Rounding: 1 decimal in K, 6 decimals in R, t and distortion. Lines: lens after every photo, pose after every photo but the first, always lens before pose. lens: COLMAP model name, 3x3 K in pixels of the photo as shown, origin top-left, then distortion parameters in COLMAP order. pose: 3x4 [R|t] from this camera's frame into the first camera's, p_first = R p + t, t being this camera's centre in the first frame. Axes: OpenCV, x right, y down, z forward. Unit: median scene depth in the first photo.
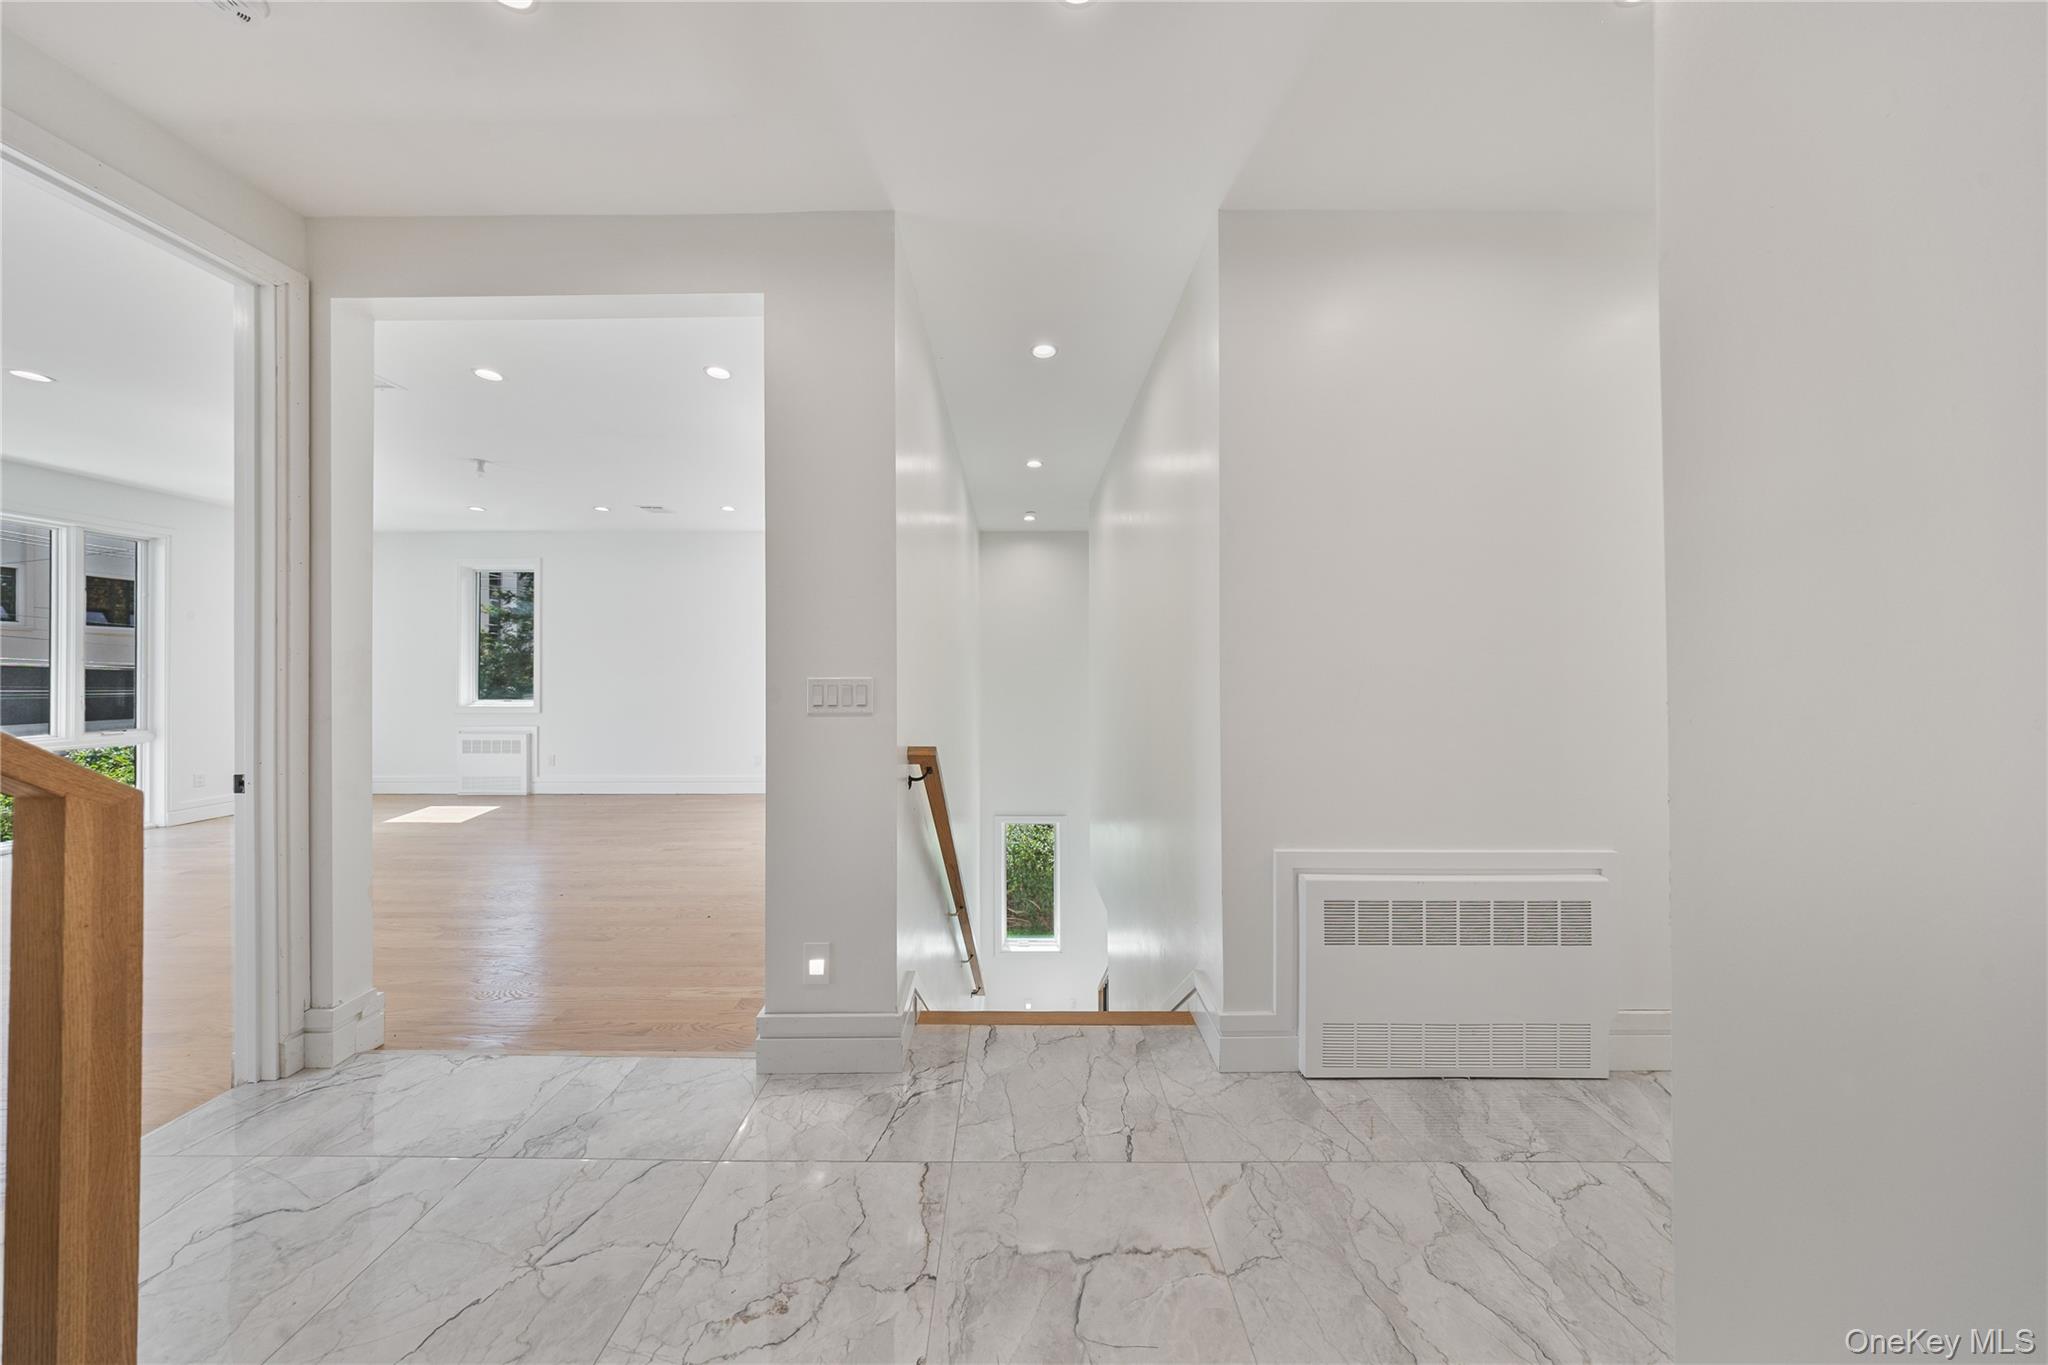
lens RADIAL K [[611.5, 0, 1012.2], [0, 611.5, 672.8], [0, 0, 1]] dist [-0.000562, -0.000100]
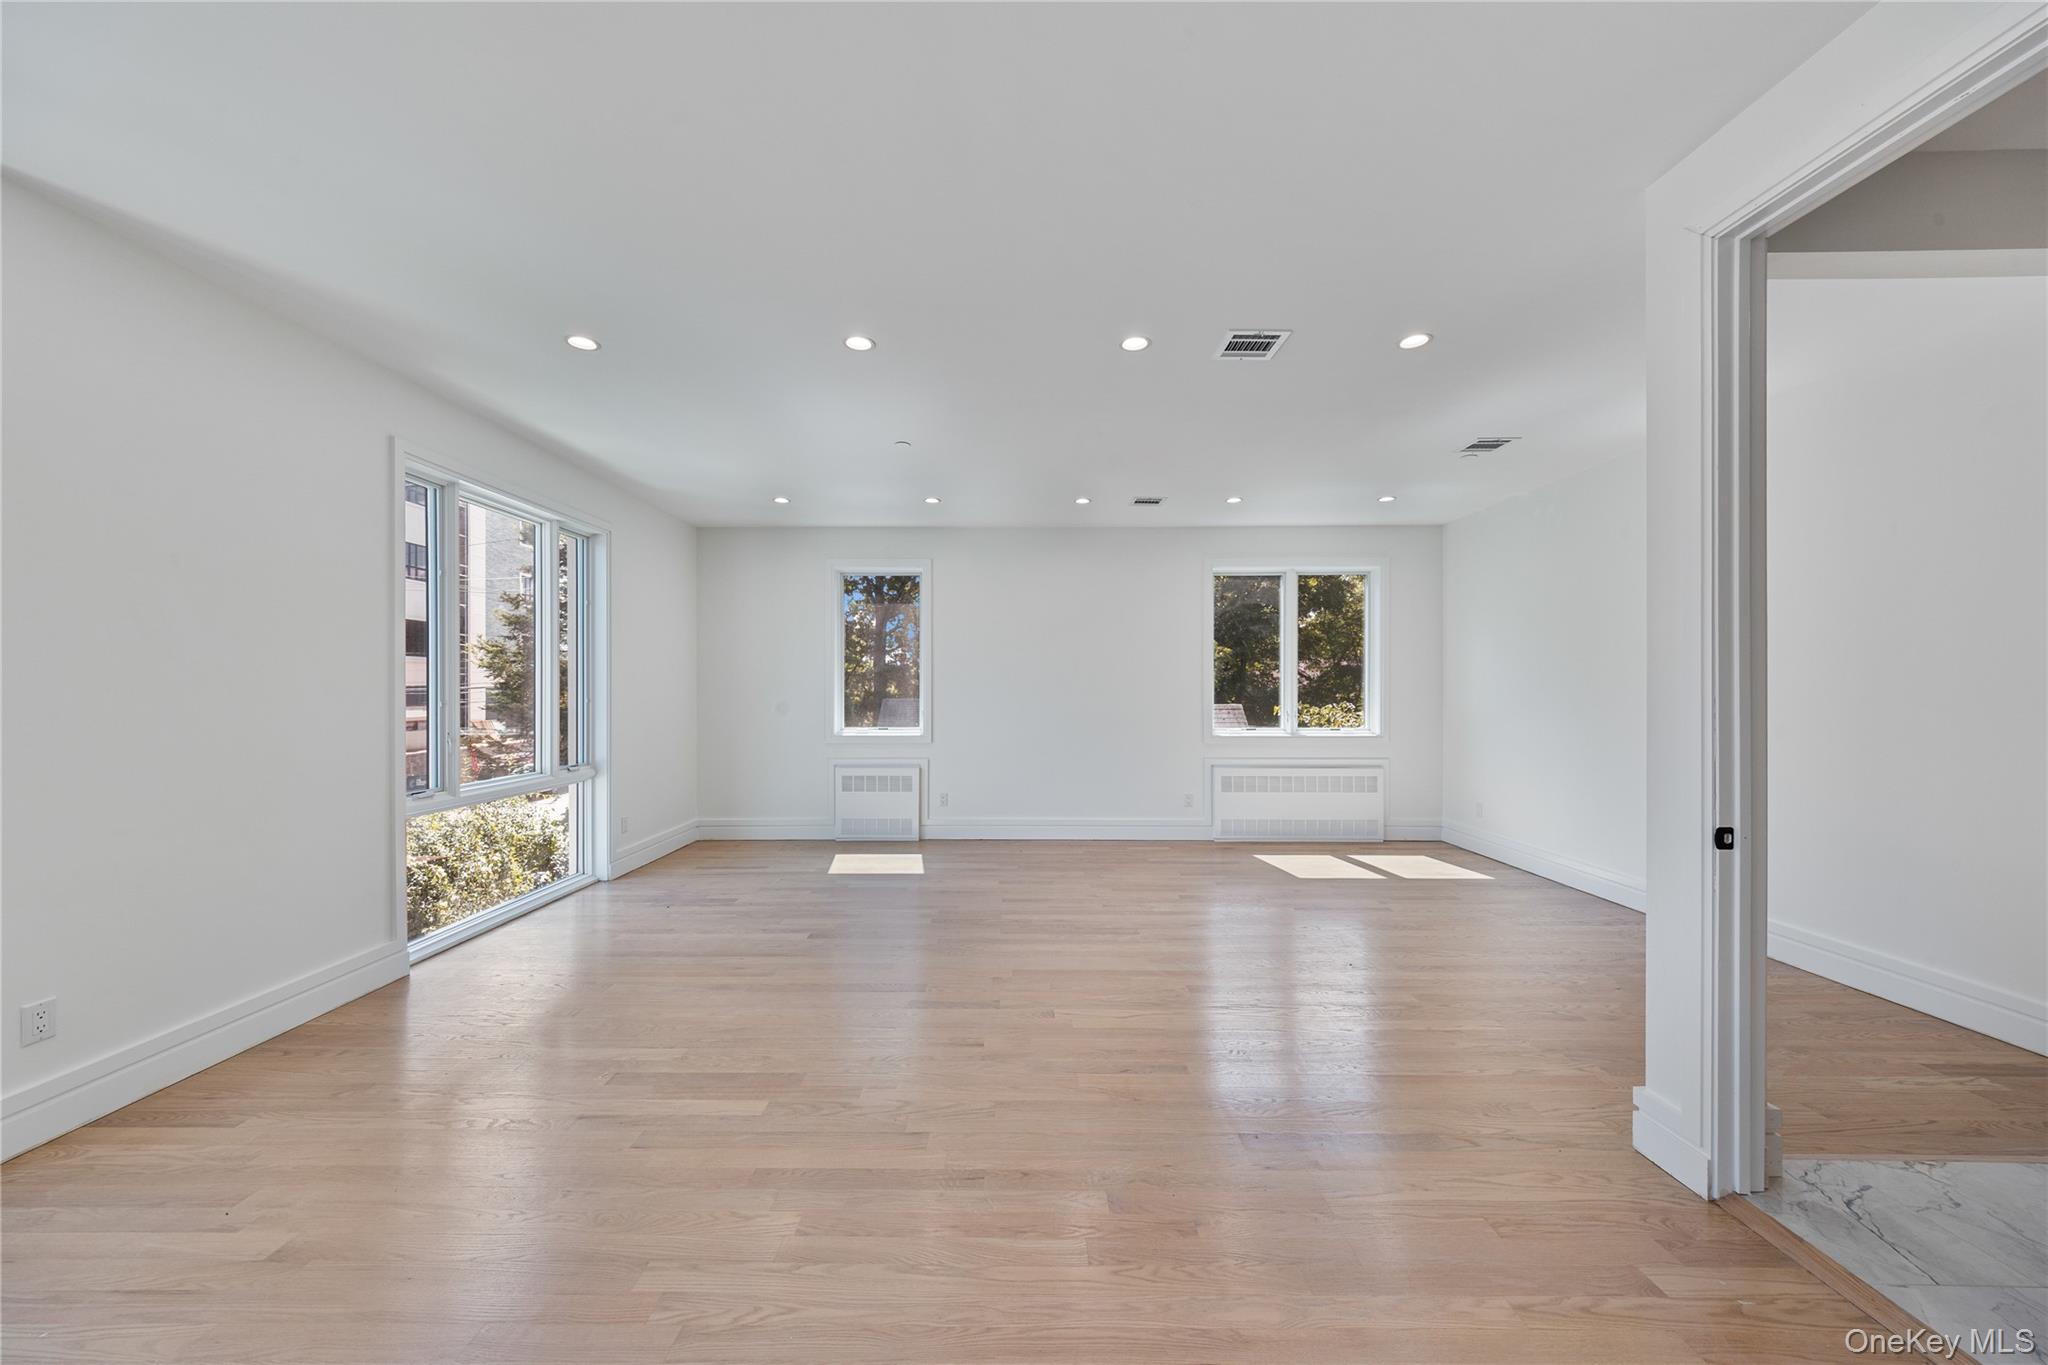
lens RADIAL K [[715.0, 0, 1011.8], [0, 715.0, 694.0], [0, 0, 1]] dist [-0.000799, -0.001747]
pose [[0.999995, -0.001267, 0.002868, -2.150451], [0.001262, 0.999998, 0.001759, -0.012711], [-0.002870, -0.001755, 0.999994, 0.050482]]
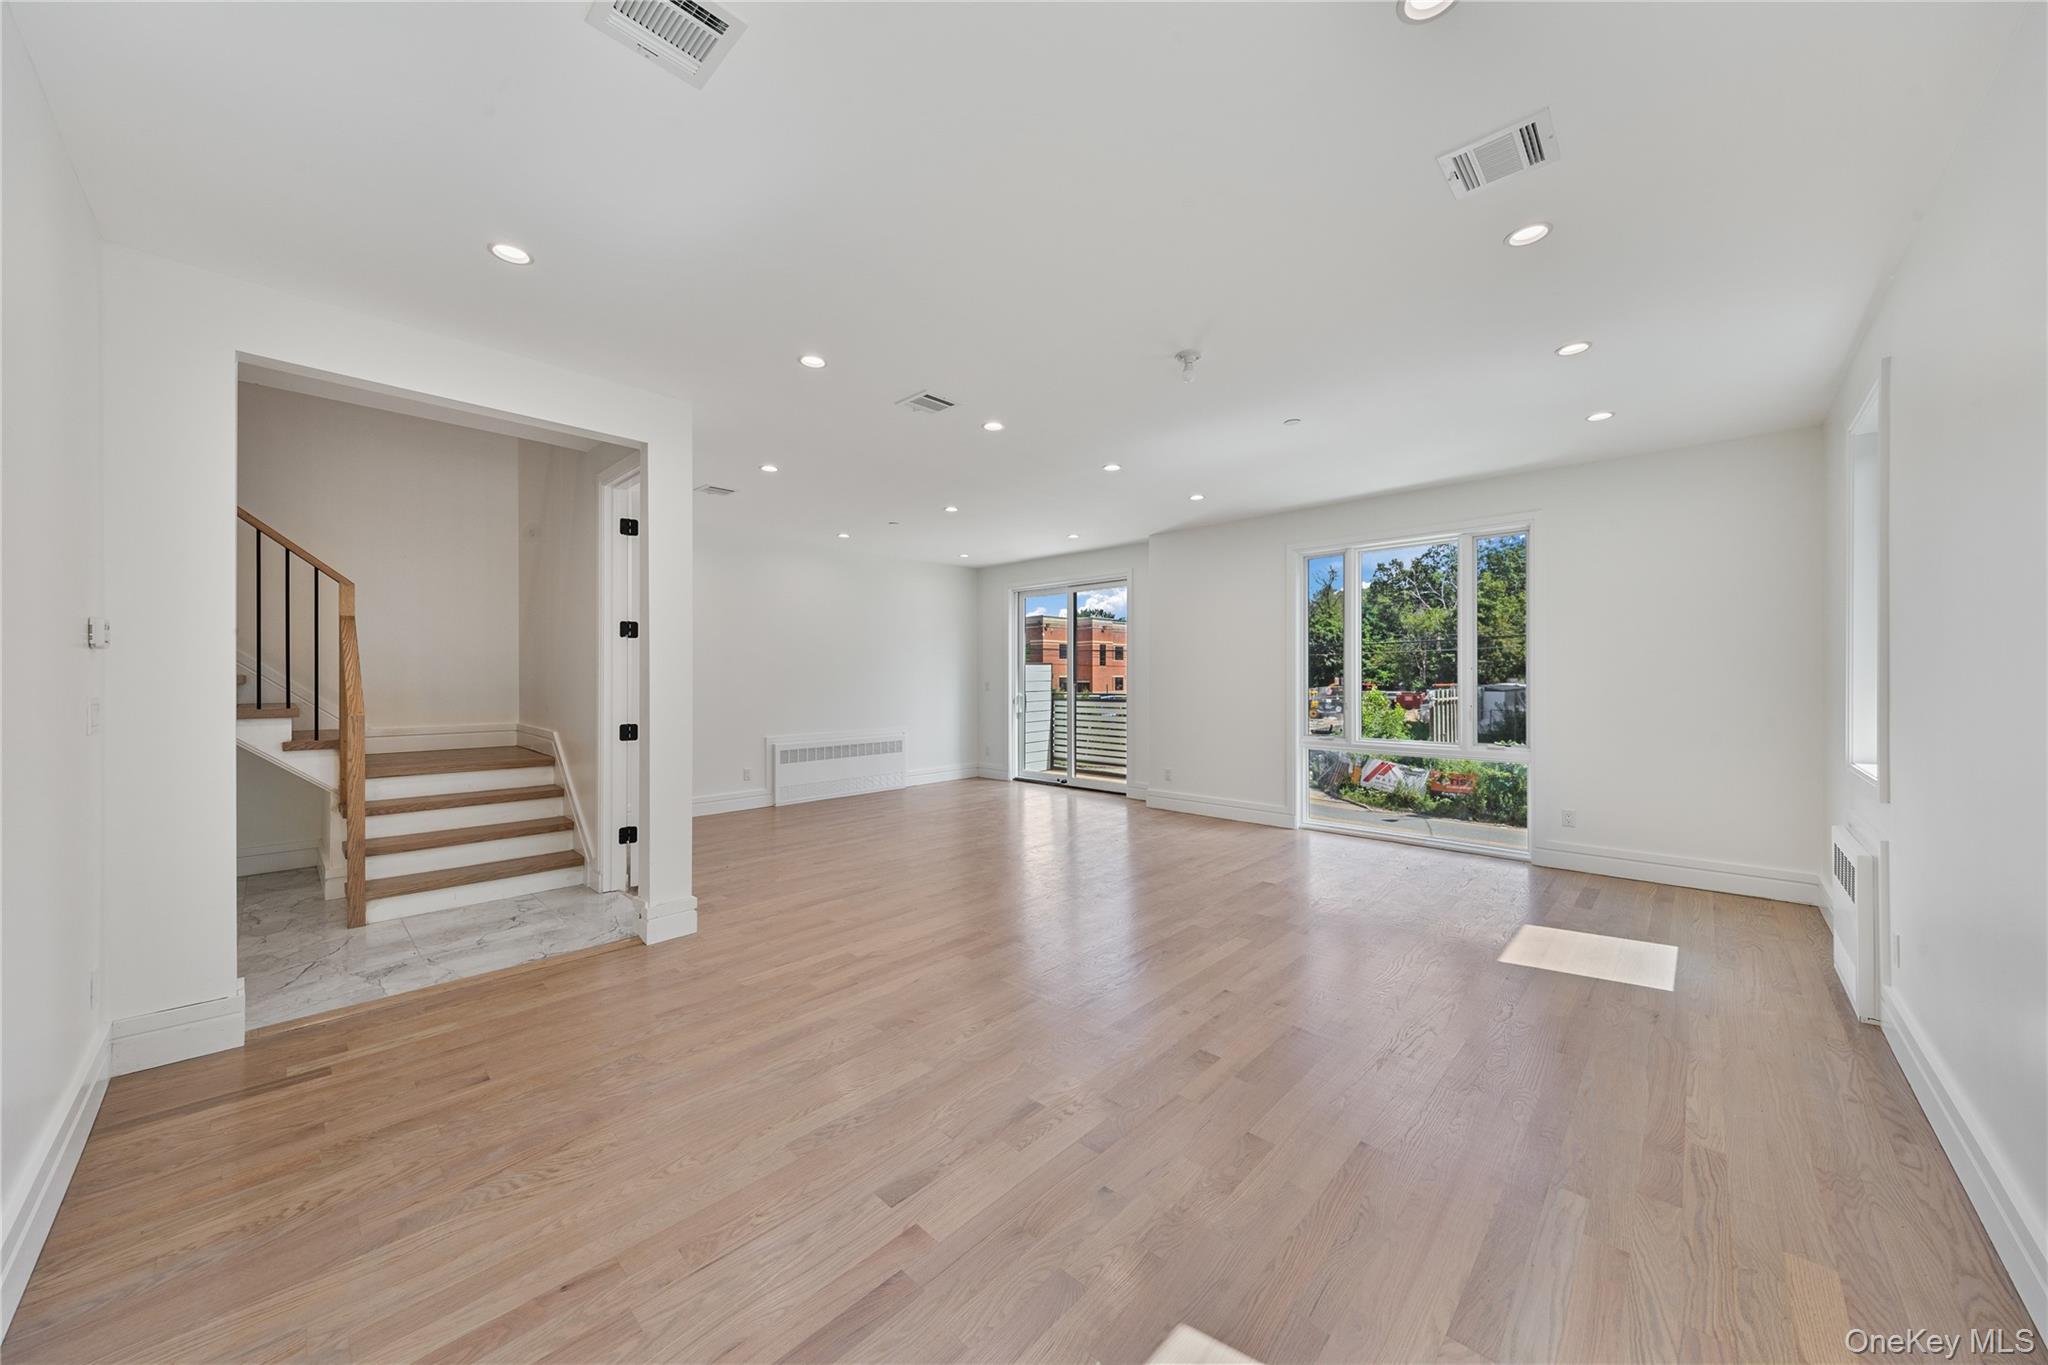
lens RADIAL K [[710.2, 0, 1006.8], [0, 710.2, 672.7], [0, 0, 1]] dist [-0.008793, -0.000242]
pose [[-0.687916, -0.002641, -0.725785, -0.440102], [0.000553, 0.999991, -0.004163, -0.020624], [0.725790, -0.003265, -0.687909, 2.972006]]
